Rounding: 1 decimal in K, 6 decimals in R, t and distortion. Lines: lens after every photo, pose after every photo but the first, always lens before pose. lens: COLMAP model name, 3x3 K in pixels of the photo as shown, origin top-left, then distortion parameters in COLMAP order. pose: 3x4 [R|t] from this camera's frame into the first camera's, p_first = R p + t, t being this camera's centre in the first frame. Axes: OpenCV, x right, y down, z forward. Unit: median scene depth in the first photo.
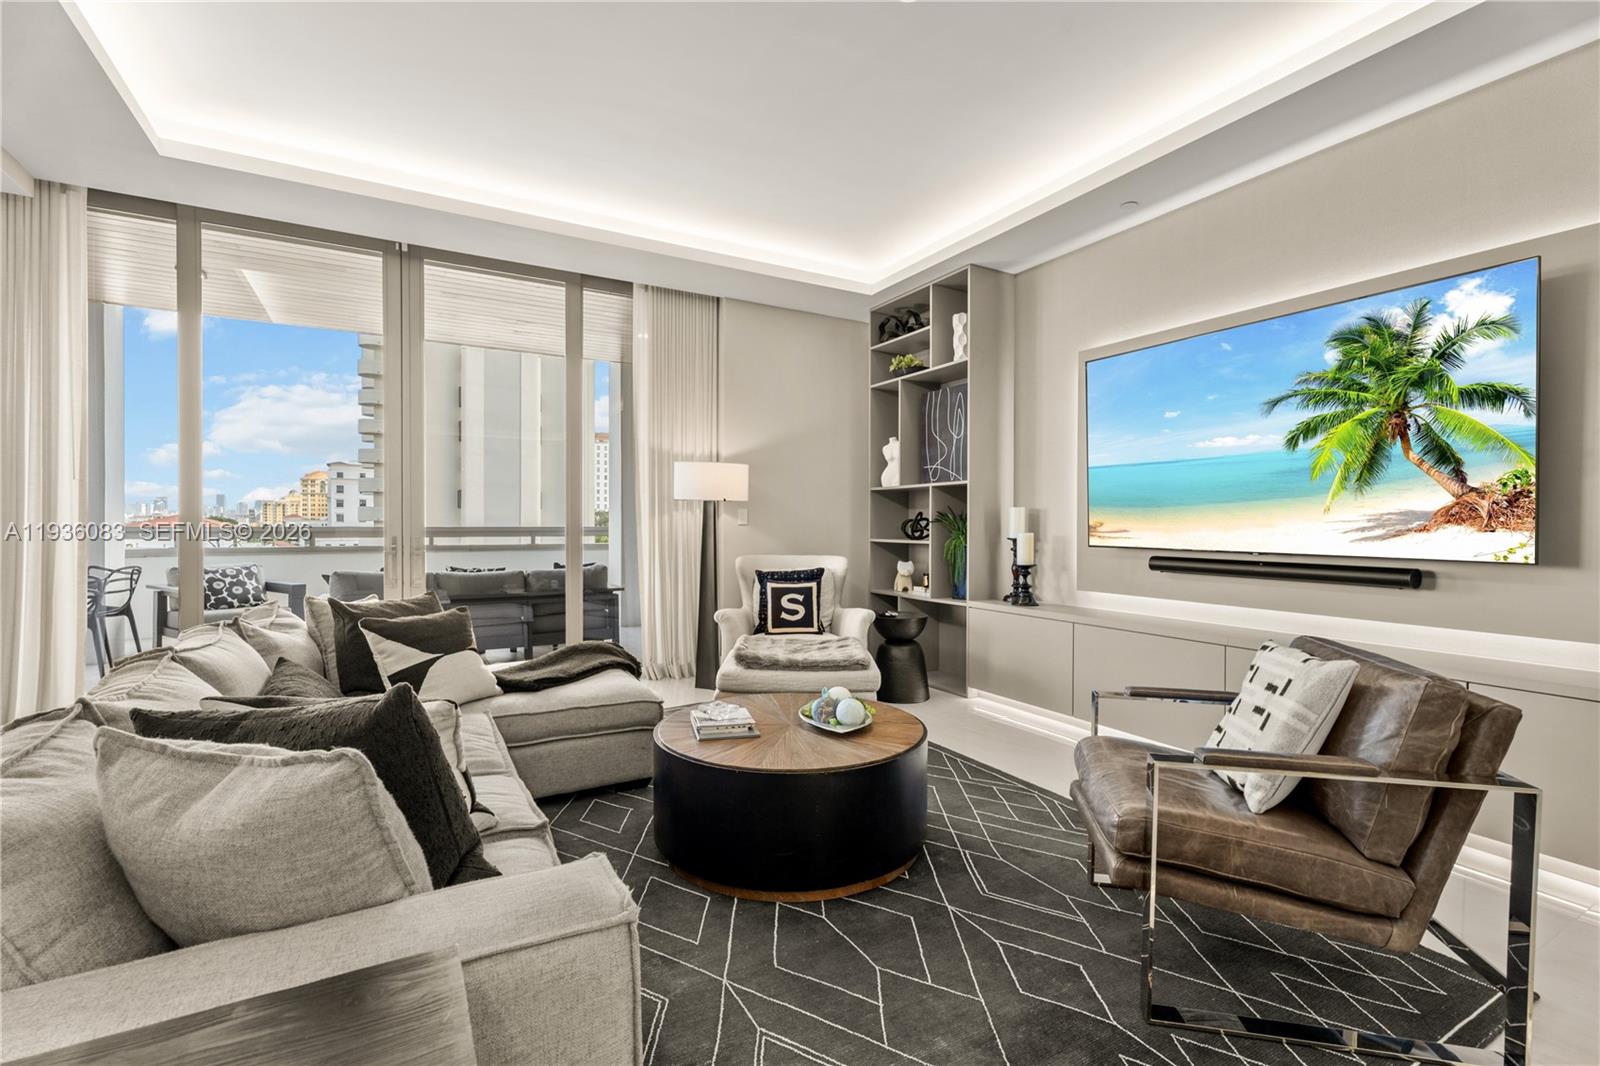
lens RADIAL K [[716.9, 0, 801.8], [0, 716.9, 524.6], [0, 0, 1]] dist [0.003654, -0.002798]
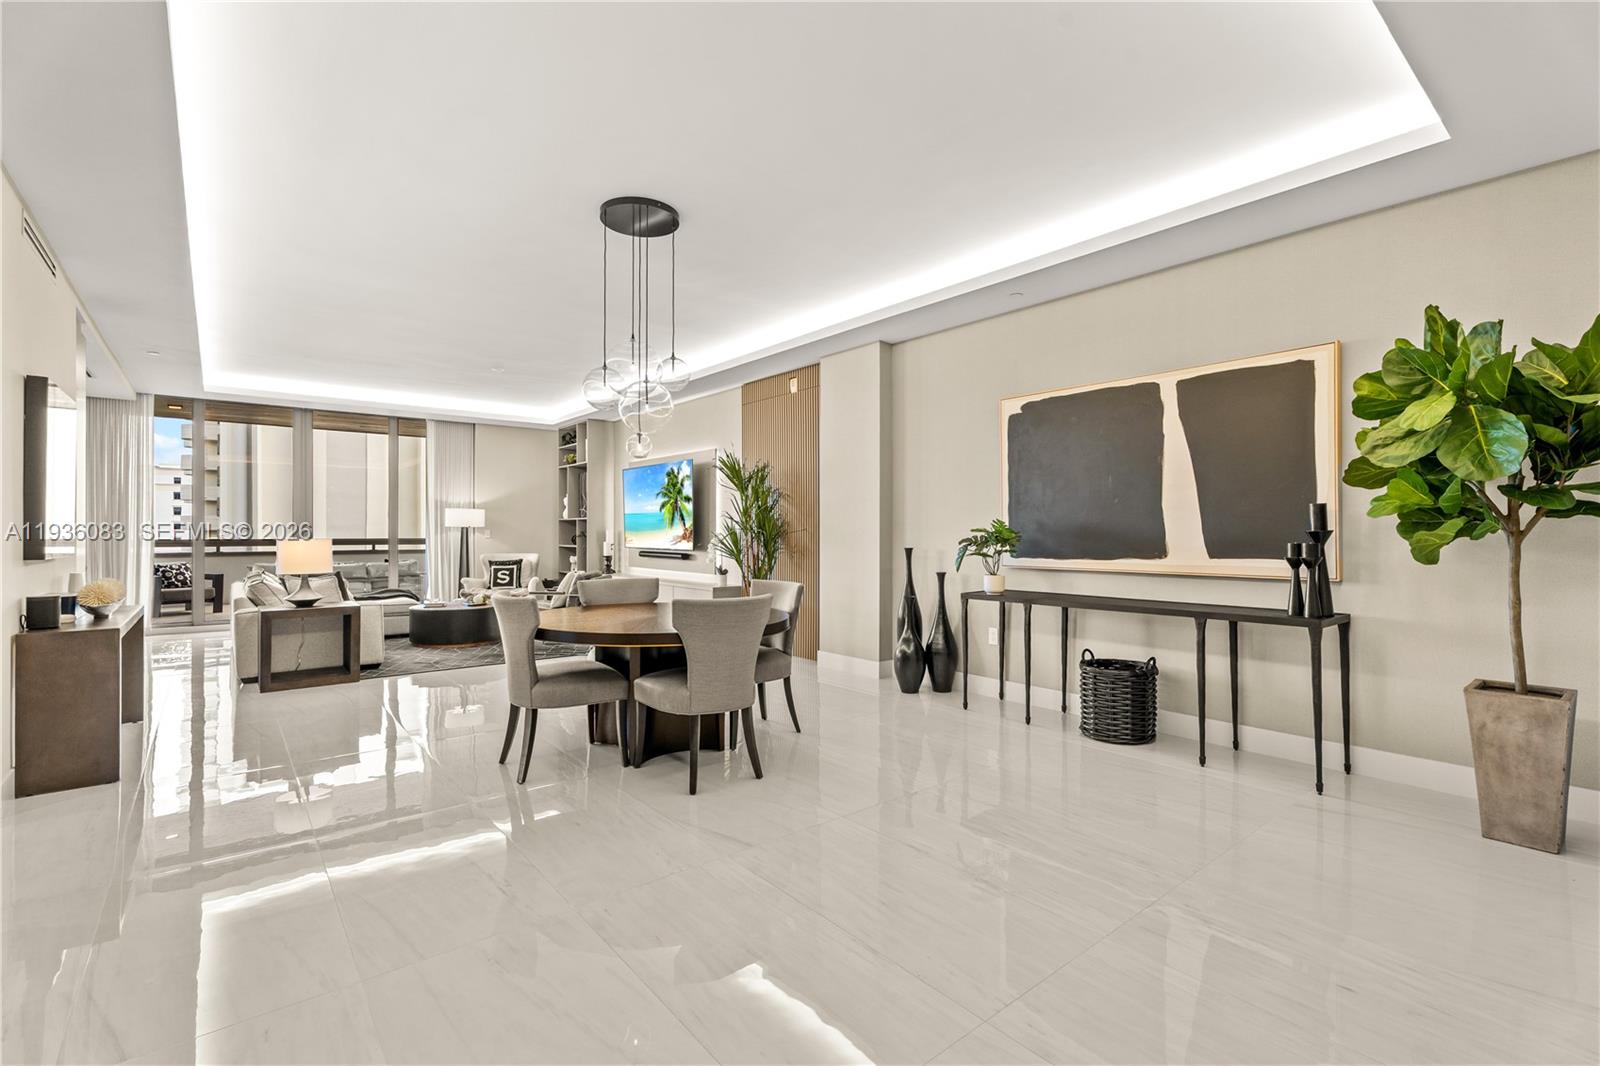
lens RADIAL K [[716.9, 0, 802.0], [0, 716.9, 539.2], [0, 0, 1]] dist [0.003654, -0.002798]
pose [[0.986713, -0.003258, 0.162439, 0.771006], [0.001725, 0.999953, 0.009574, -0.024079], [-0.162462, -0.009166, 0.986672, -1.855984]]
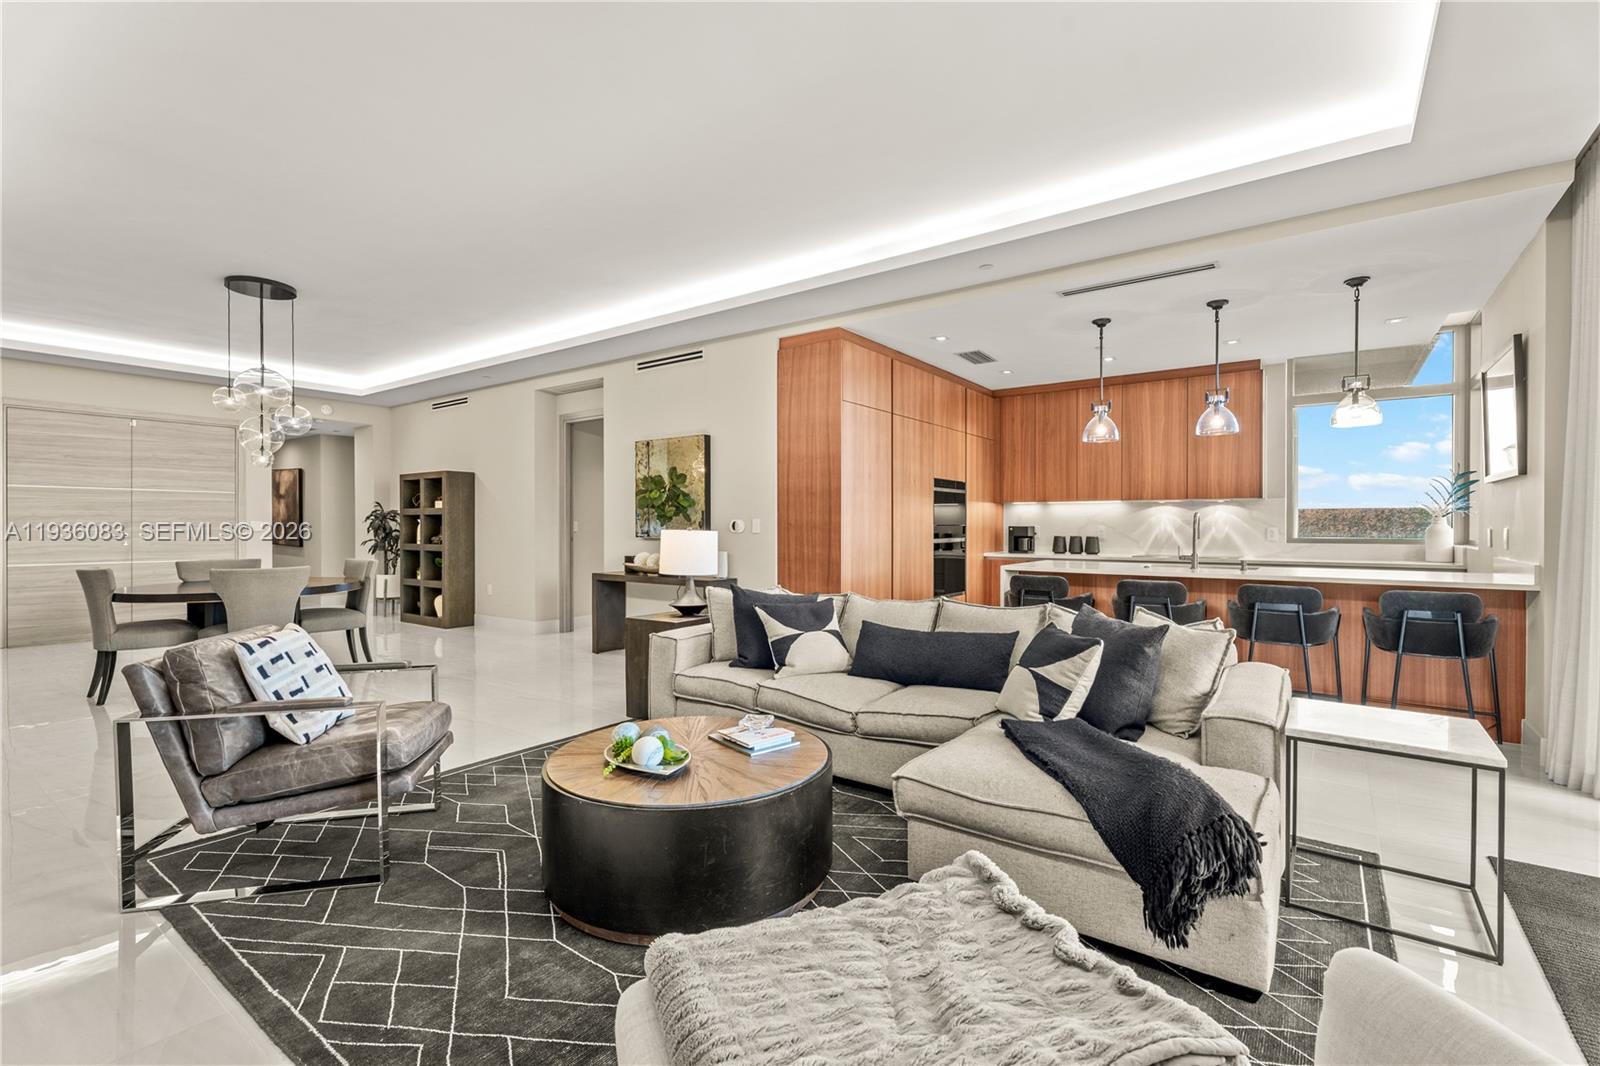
lens RADIAL K [[716.9, 0, 807.0], [0, 716.9, 528.6], [0, 0, 1]] dist [0.003654, -0.002798]
pose [[-0.909143, -0.002635, -0.416477, 0.203162], [-0.004728, 0.999981, 0.003996, -0.020829], [0.416458, 0.005602, -0.909138, 1.602358]]
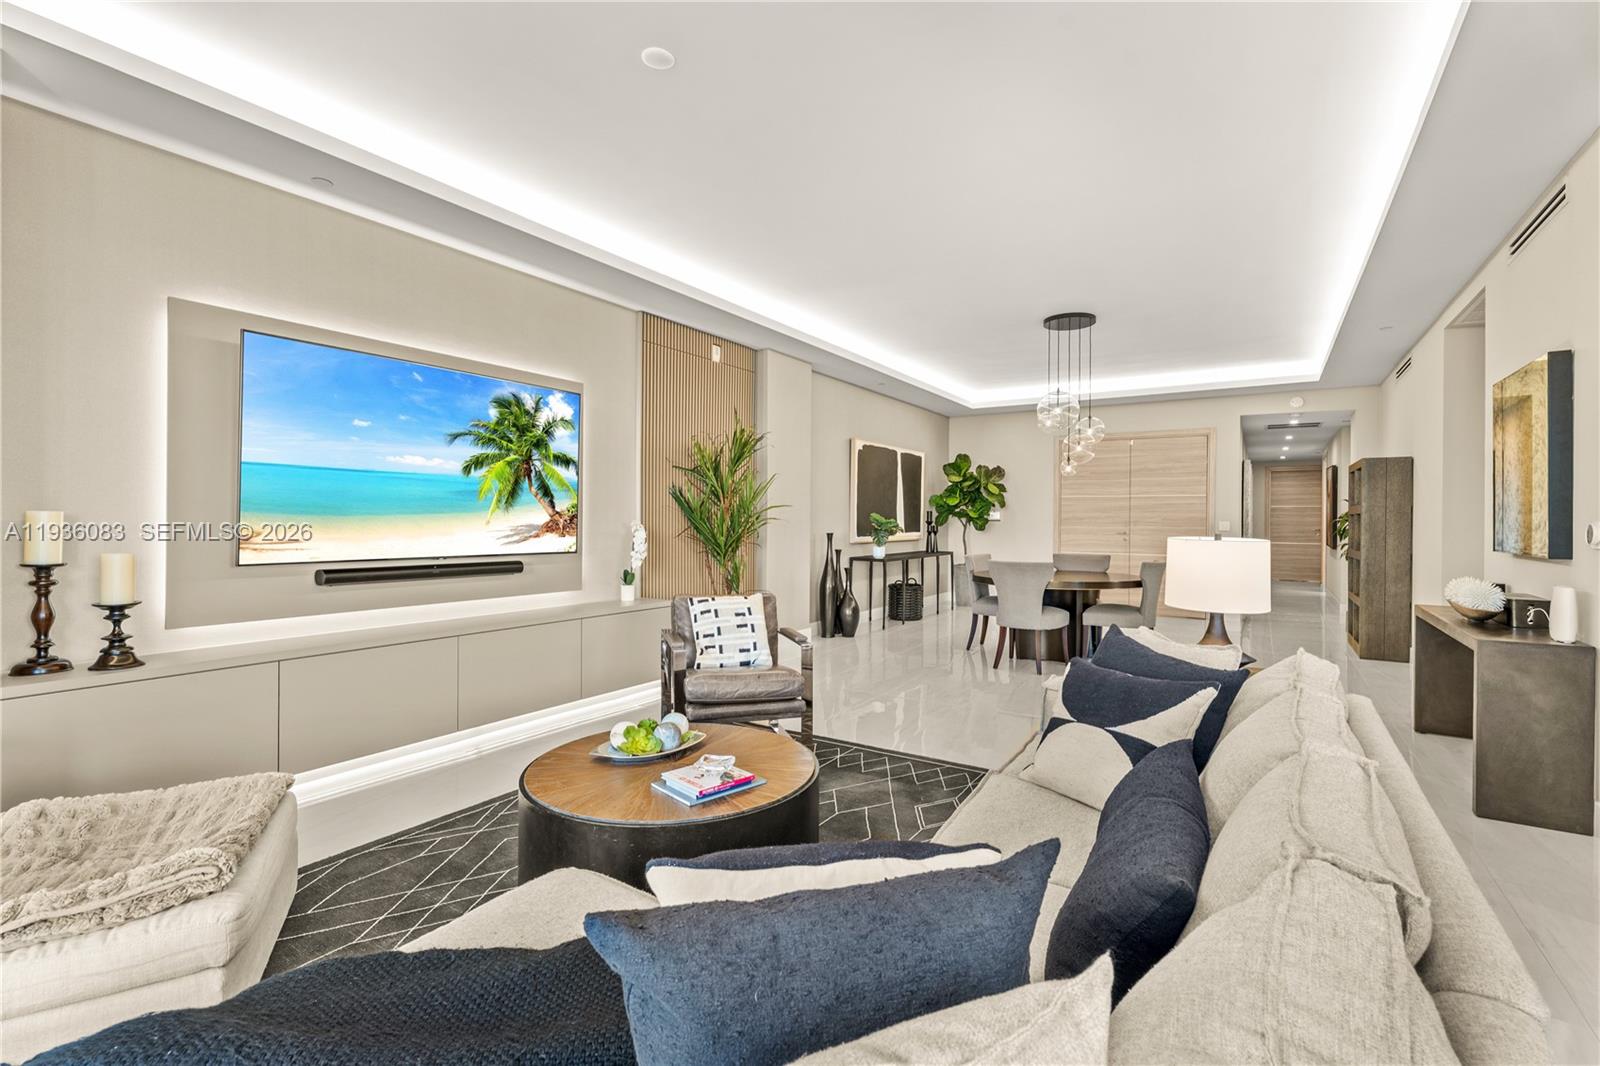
lens RADIAL K [[716.9, 0, 810.2], [0, 716.9, 523.5], [0, 0, 1]] dist [0.003654, -0.002798]
pose [[-0.467915, -0.008969, 0.883728, -0.751562], [-0.005589, 0.999959, 0.007189, -0.031496], [-0.883756, -0.001575, -0.467946, 1.058892]]
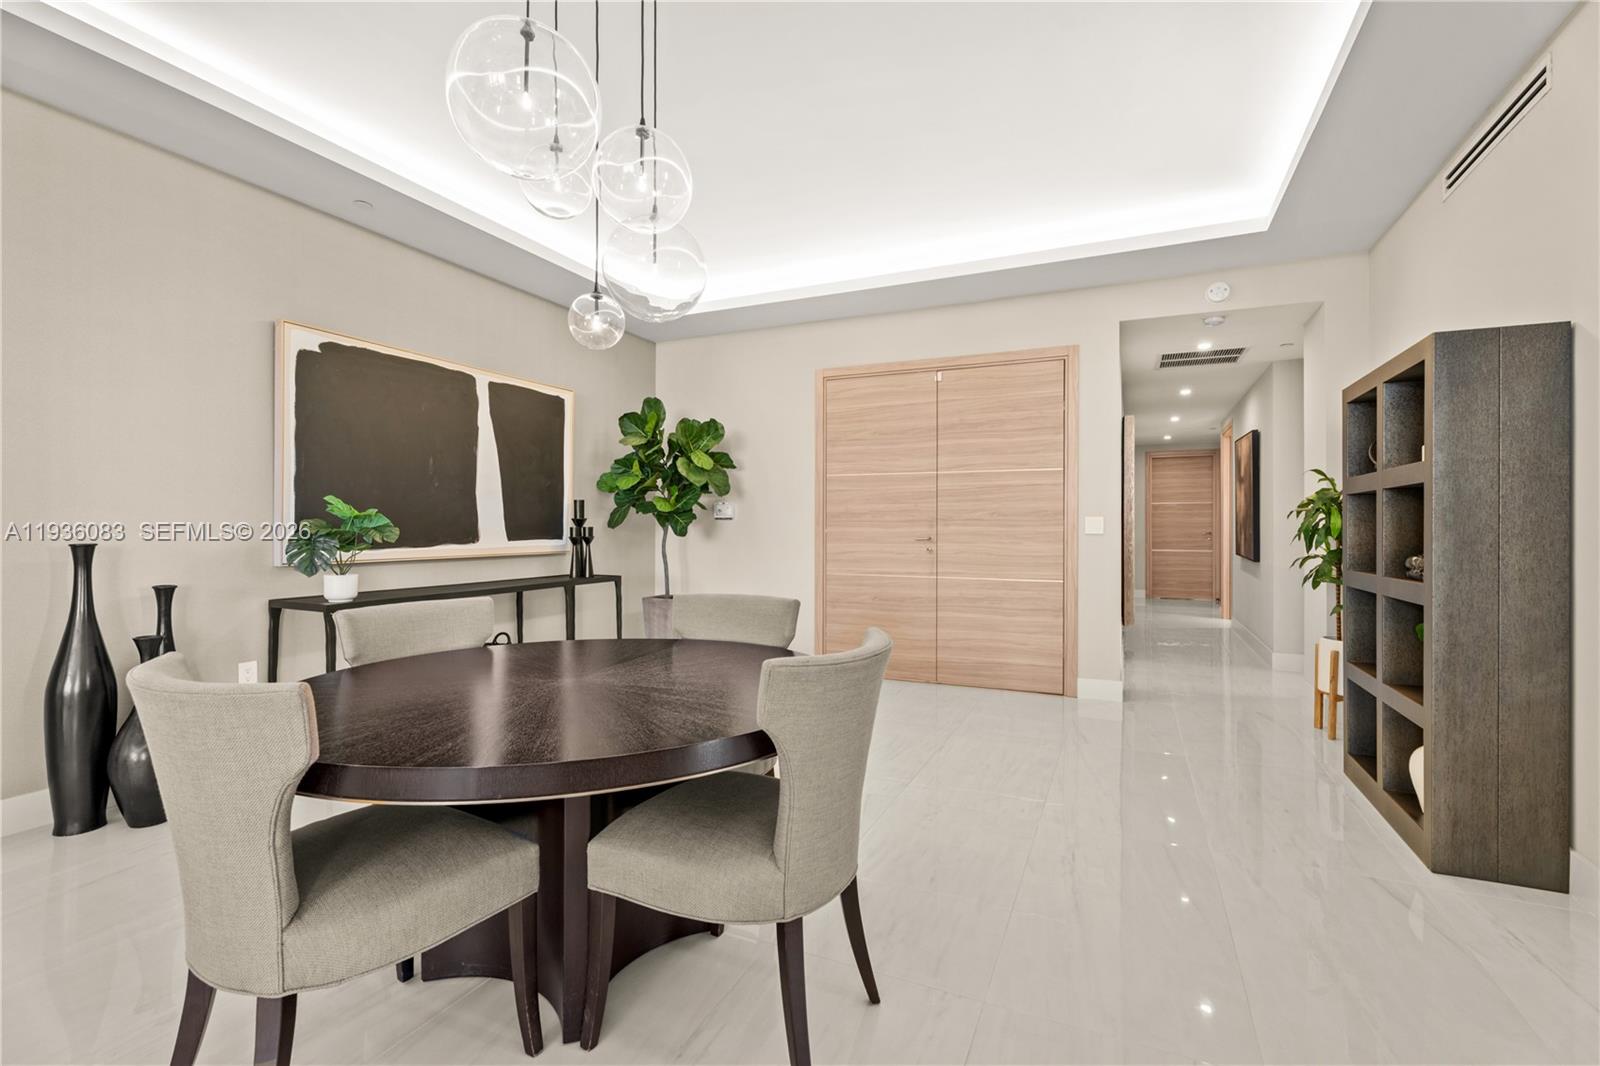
lens RADIAL K [[716.9, 0, 813.9], [0, 716.9, 519.5], [0, 0, 1]] dist [0.003654, -0.002798]
pose [[-0.590836, 0.007359, 0.806758, 0.086404], [-0.000822, 0.999952, -0.009723, -0.006432], [-0.806791, -0.006408, -0.590802, -0.292895]]
